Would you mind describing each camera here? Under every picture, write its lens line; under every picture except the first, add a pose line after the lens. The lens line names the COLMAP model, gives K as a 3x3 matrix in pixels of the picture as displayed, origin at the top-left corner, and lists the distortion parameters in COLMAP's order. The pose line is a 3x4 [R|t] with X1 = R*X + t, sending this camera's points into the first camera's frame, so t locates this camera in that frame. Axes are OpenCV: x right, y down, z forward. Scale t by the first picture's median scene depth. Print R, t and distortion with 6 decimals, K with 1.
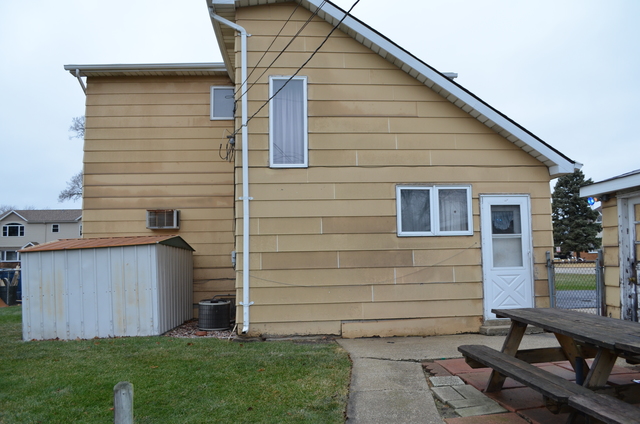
lens RADIAL K [[500.8, 0, 321.2], [0, 500.8, 214.0], [0, 0, 1]] dist [-0.077452, 0.009729]
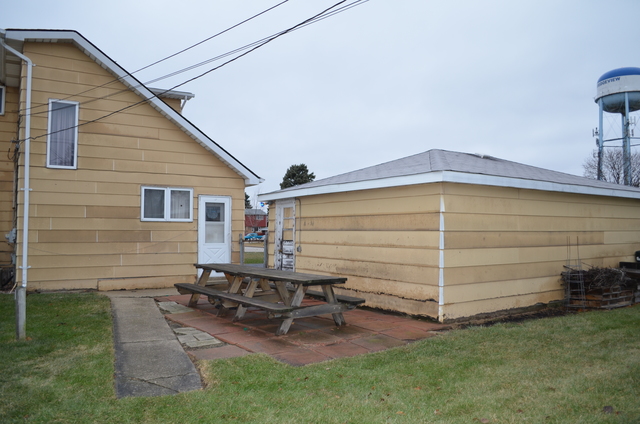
lens RADIAL K [[500.8, 0, 321.6], [0, 500.8, 213.1], [0, 0, 1]] dist [-0.077452, 0.009729]
pose [[0.872713, 0.036514, 0.486867, -0.092307], [-0.053988, 0.998301, 0.021905, -0.038646], [-0.485240, -0.045402, 0.873201, -0.520034]]
